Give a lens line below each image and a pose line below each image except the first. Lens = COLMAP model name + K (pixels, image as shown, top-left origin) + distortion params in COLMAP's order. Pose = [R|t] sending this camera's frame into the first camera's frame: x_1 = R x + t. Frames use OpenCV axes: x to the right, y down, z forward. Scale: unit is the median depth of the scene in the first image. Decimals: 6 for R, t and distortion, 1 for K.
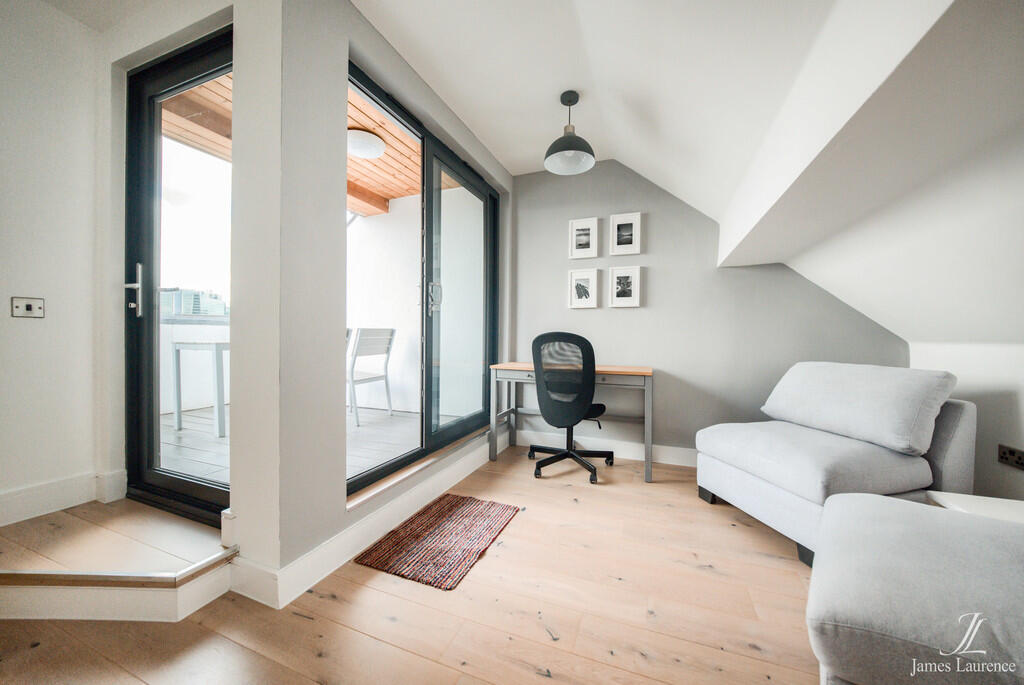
lens RADIAL K [[353.0, 0, 530.9], [0, 353.0, 343.8], [0, 0, 1]] dist [-0.009231, -0.000093]
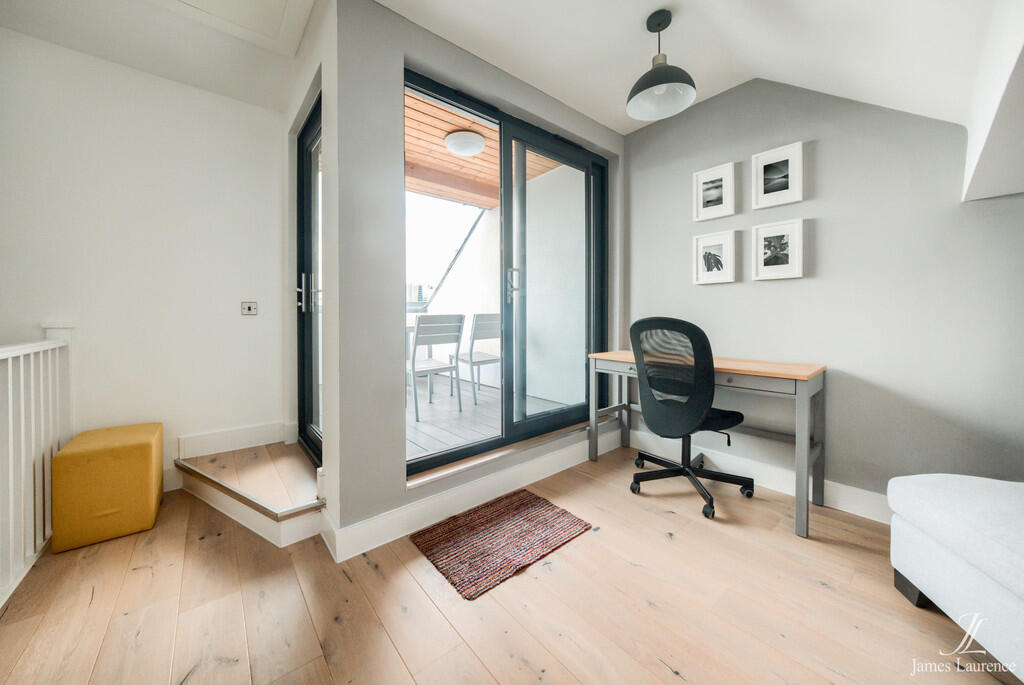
lens RADIAL K [[358.9, 0, 513.8], [0, 358.9, 321.7], [0, 0, 1]] dist [-0.011148, 0.000036]
pose [[0.865244, -0.004414, -0.501331, 0.199572], [0.004186, 0.999990, -0.001580, -0.022645], [0.501333, -0.000732, 0.865254, 0.132426]]
